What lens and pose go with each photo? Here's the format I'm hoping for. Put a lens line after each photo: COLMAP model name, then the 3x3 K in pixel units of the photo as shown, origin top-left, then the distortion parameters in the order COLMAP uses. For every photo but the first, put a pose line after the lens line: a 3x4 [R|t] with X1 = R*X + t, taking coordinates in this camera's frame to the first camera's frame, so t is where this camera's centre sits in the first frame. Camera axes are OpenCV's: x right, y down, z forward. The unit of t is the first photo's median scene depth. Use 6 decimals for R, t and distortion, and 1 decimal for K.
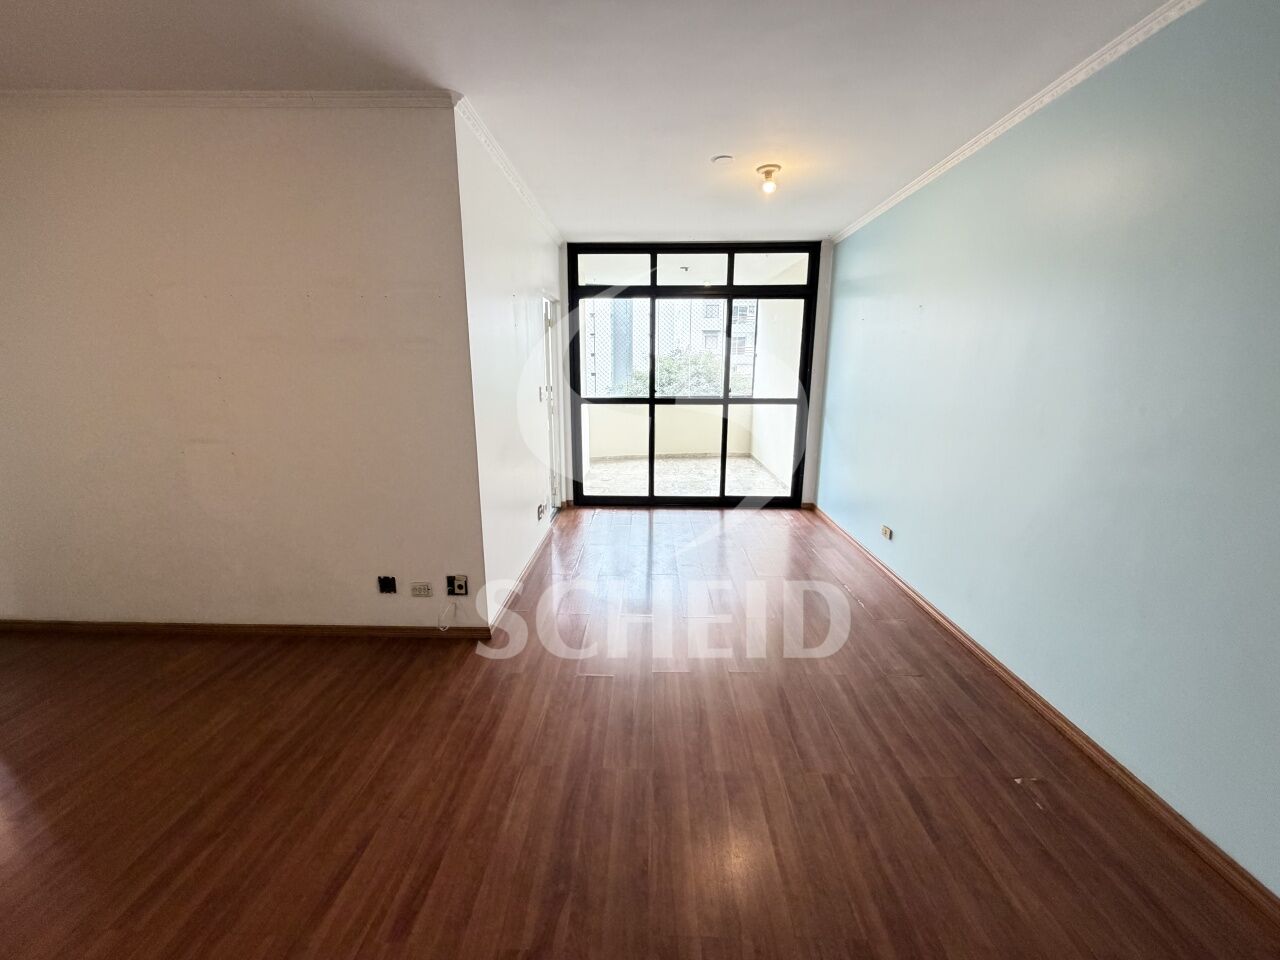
lens RADIAL K [[513.7, 0, 635.6], [0, 513.7, 476.1], [0, 0, 1]] dist [0.008724, -0.000001]
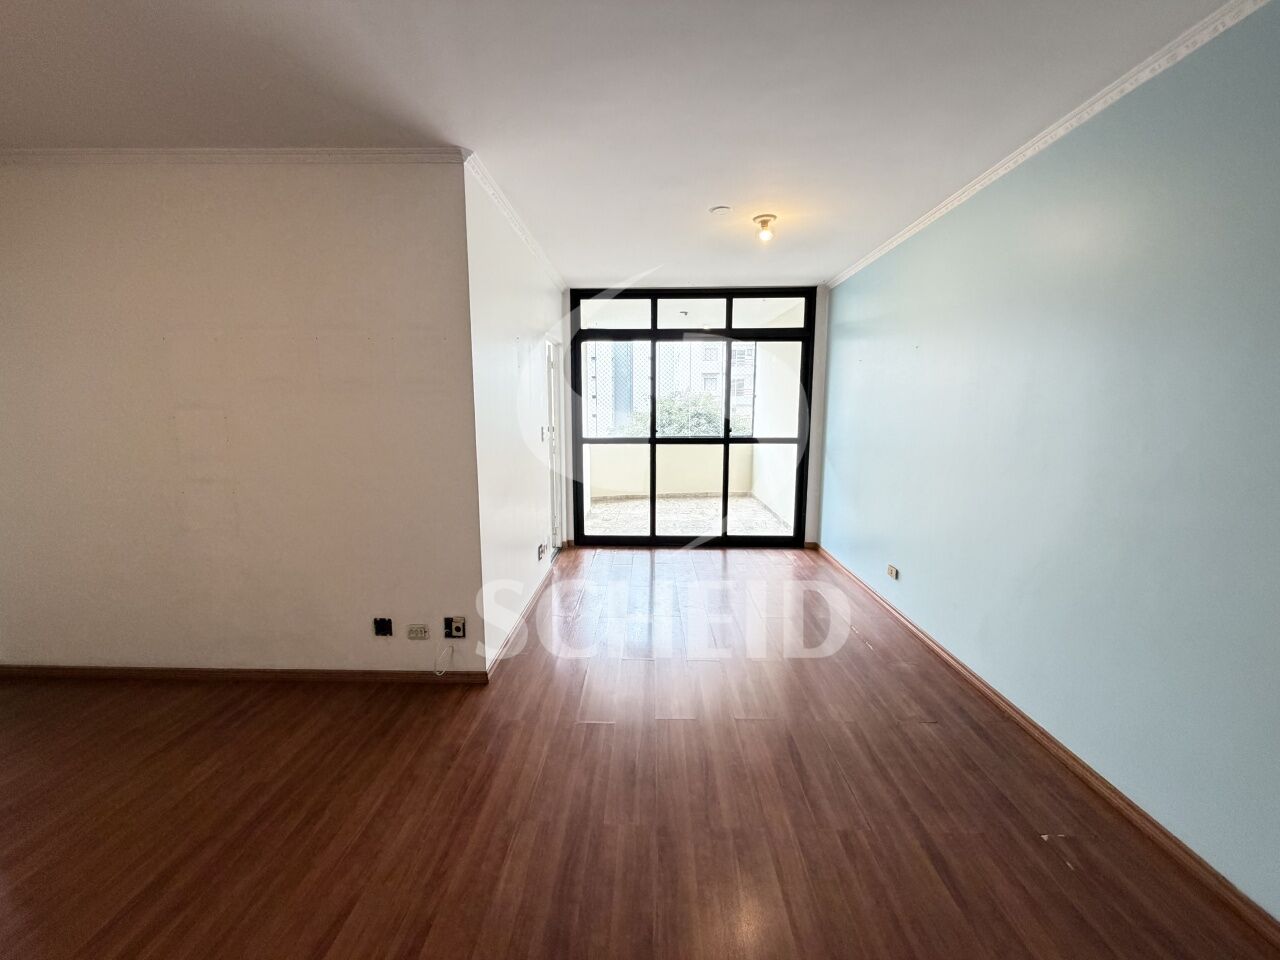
lens RADIAL K [[509.6, 0, 636.0], [0, 509.6, 481.5], [0, 0, 1]] dist [-0.000952, 0.000691]
pose [[0.999998, -0.001772, -0.000327, -0.002461], [0.001746, 0.997680, -0.068058, 0.002872], [0.000447, 0.068057, 0.997681, 0.018766]]
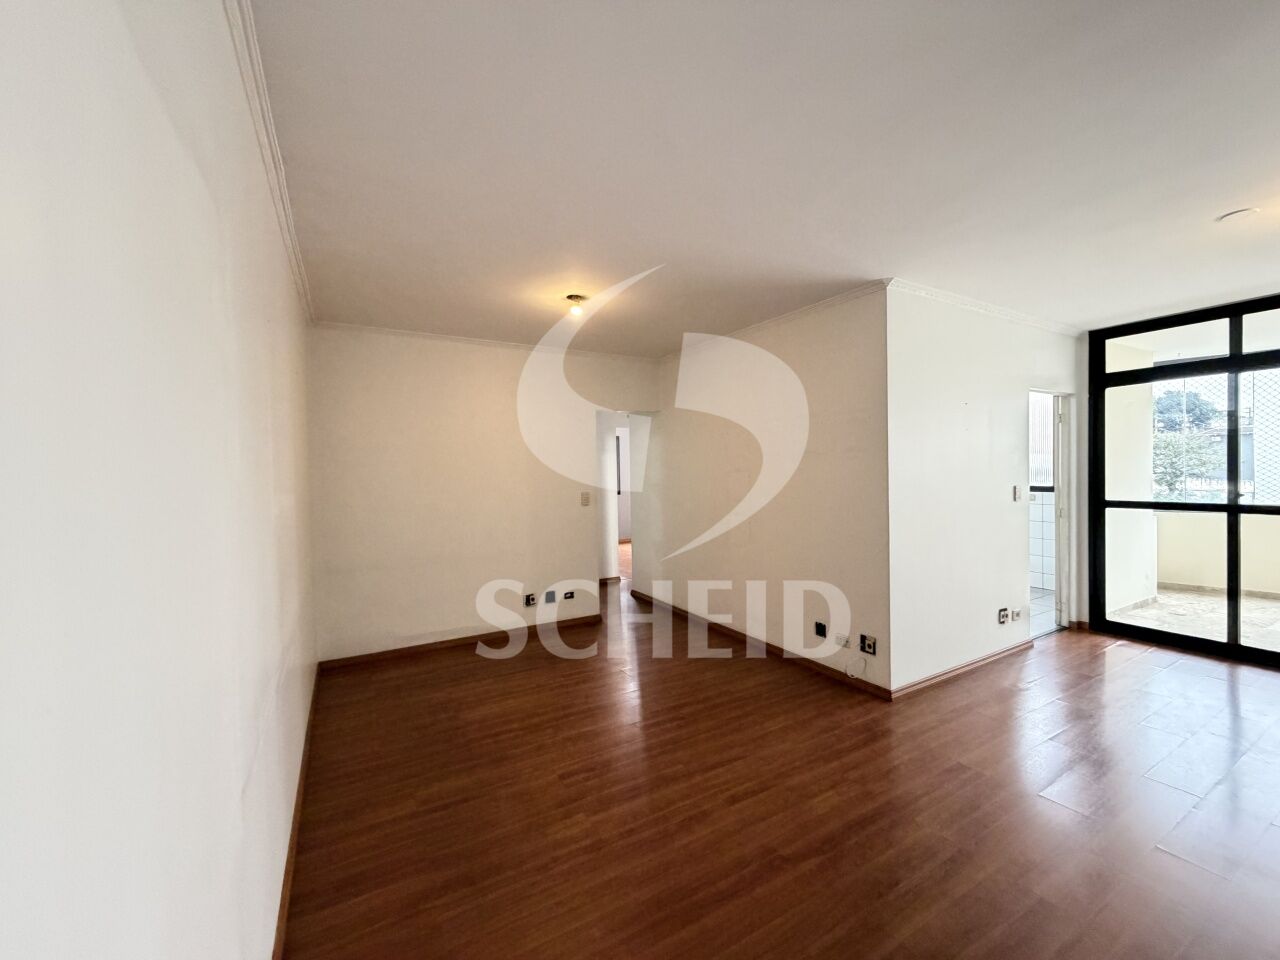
lens RADIAL K [[509.6, 0, 636.0], [0, 509.6, 481.5], [0, 0, 1]] dist [-0.000952, 0.000691]
pose [[0.519441, 0.004828, -0.854493, 0.419754], [-0.161669, 0.982479, -0.092727, 0.037895], [0.839073, 0.186311, 0.511121, -0.151053]]
